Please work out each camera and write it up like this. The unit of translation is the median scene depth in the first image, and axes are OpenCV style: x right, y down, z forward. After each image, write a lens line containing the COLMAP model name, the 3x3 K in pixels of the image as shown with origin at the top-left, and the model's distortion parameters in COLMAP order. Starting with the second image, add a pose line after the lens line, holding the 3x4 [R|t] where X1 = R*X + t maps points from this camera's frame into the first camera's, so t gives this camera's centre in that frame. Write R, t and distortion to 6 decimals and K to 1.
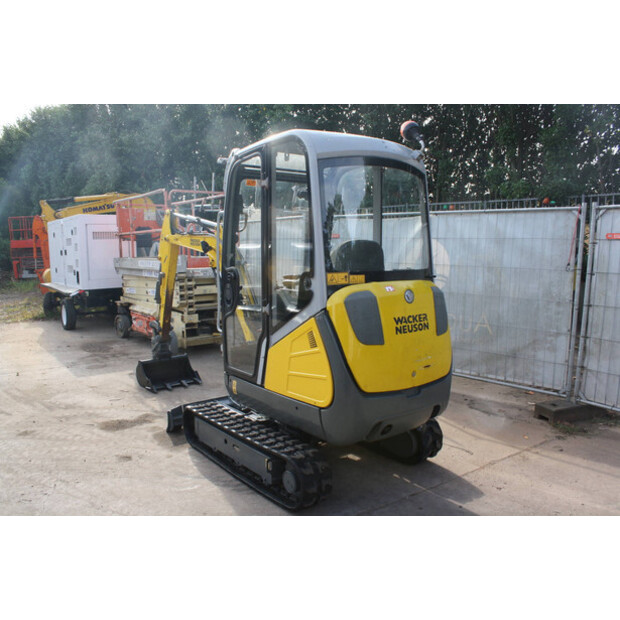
lens RADIAL K [[521.3, 0, 312.2], [0, 521.3, 311.2], [0, 0, 1]] dist [-0.157973, 0.123632]
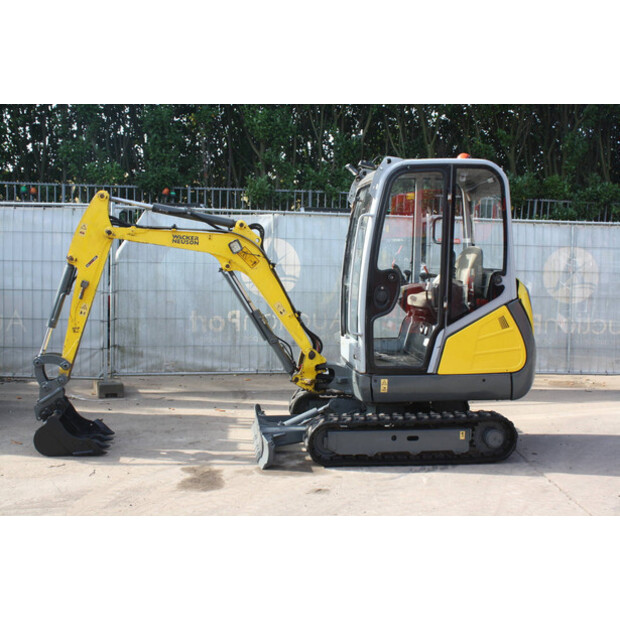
lens RADIAL K [[751.9, 0, 311.8], [0, 751.9, 309.8], [0, 0, 1]] dist [-0.068748, 0.000000]
pose [[0.515759, -0.060228, 0.854614, -1.469582], [0.085295, 0.996180, 0.018729, -0.042578], [-0.852477, 0.063234, 0.518926, 0.336761]]
